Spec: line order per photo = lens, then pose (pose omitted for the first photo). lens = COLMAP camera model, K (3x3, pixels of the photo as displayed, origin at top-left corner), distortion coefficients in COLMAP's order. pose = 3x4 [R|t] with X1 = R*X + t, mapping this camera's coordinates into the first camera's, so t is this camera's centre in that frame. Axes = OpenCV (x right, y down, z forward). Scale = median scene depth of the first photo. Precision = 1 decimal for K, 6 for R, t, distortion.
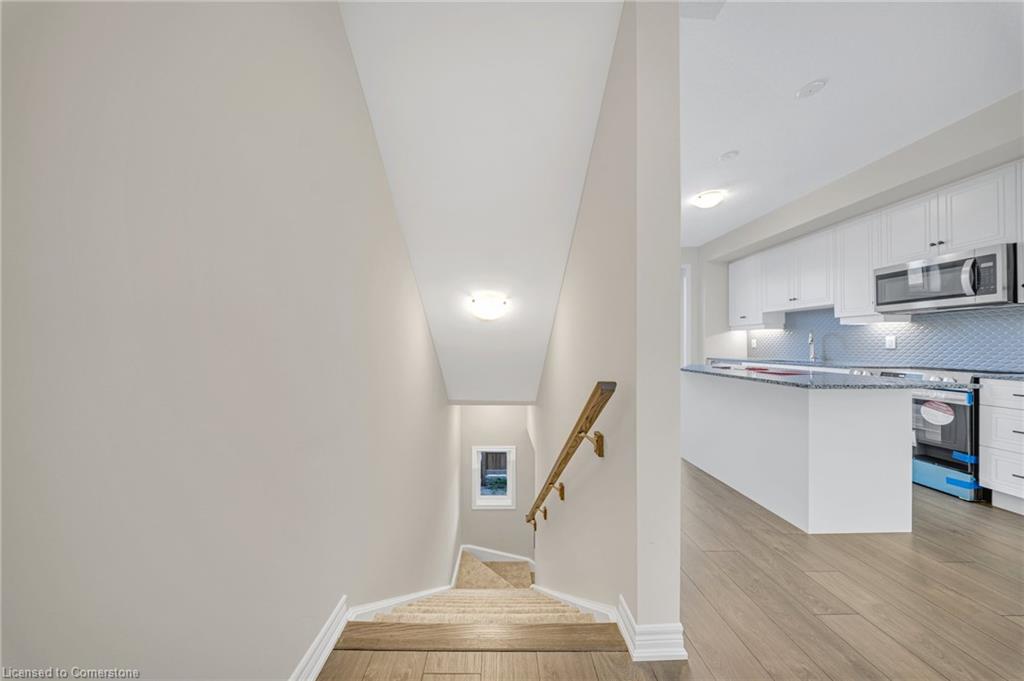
lens RADIAL K [[303.6, 0, 504.9], [0, 303.6, 341.8], [0, 0, 1]] dist [-0.001522, -0.000003]
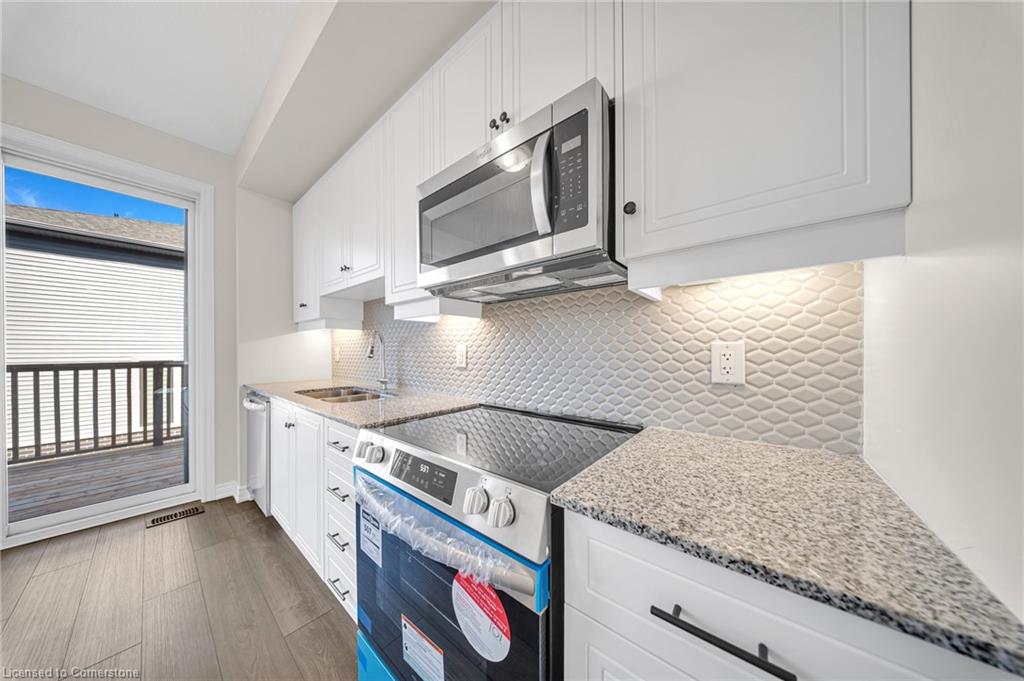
lens RADIAL K [[305.7, 0, 493.3], [0, 305.7, 349.1], [0, 0, 1]] dist [0.000089, 0.000020]
pose [[0.678129, -0.014480, 0.734800, 0.993239], [0.004427, 0.999868, 0.015617, -0.019611], [-0.734929, -0.007337, 0.678104, 0.644985]]
